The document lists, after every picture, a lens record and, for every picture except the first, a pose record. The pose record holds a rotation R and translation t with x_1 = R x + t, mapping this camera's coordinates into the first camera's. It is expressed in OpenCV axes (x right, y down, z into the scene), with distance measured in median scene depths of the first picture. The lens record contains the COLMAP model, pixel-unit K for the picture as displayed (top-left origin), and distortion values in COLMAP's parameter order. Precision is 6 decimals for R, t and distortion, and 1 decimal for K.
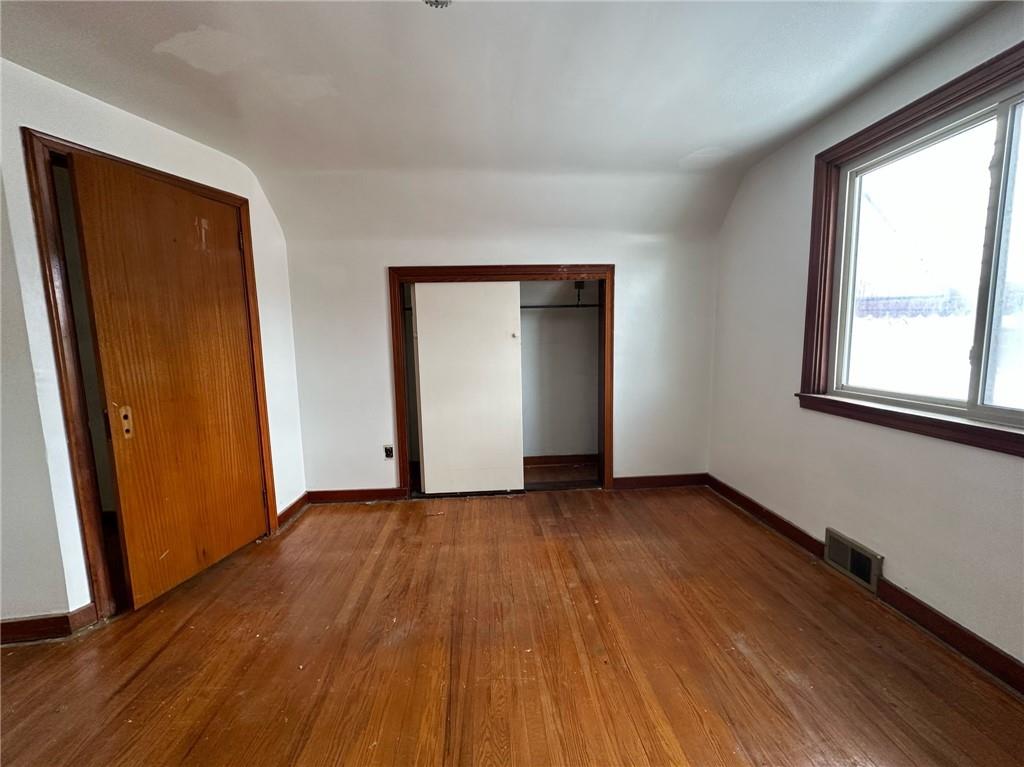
lens RADIAL K [[409.1, 0, 514.0], [0, 409.1, 385.6], [0, 0, 1]] dist [0.000380, -0.000184]
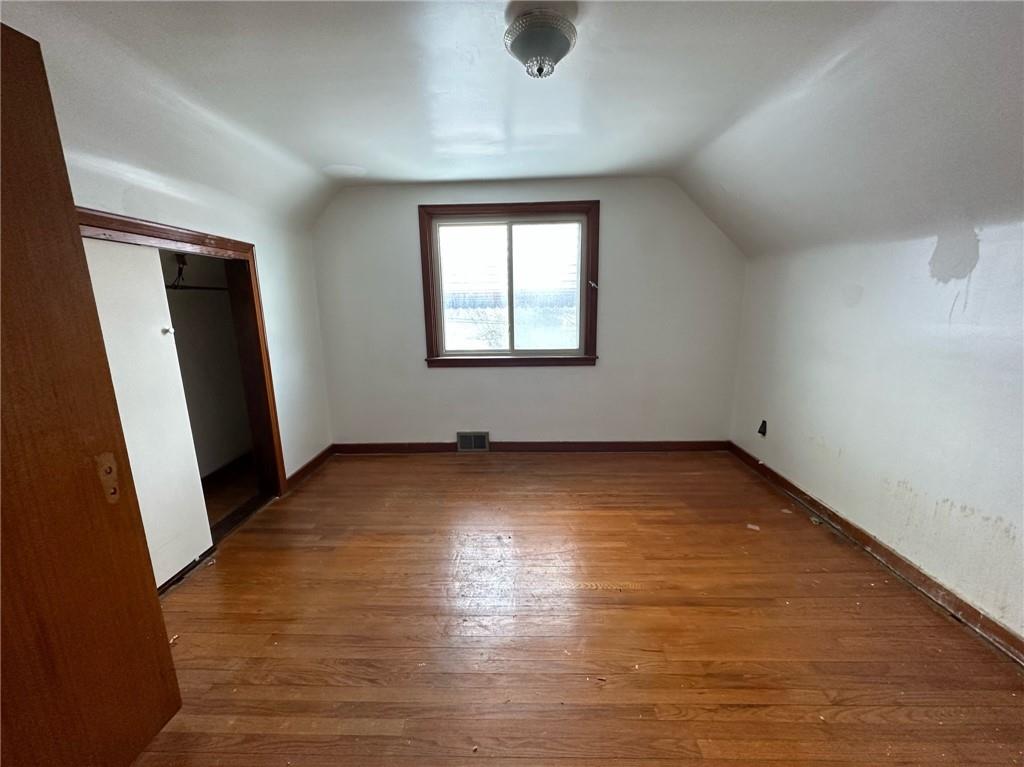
lens RADIAL K [[409.1, 0, 514.0], [0, 409.1, 385.6], [0, 0, 1]] dist [0.000380, -0.000184]
pose [[0.082026, -0.181548, 0.979955, -0.841694], [0.129814, 0.976838, 0.170105, -0.105760], [-0.988140, 0.113259, 0.103694, 0.535245]]
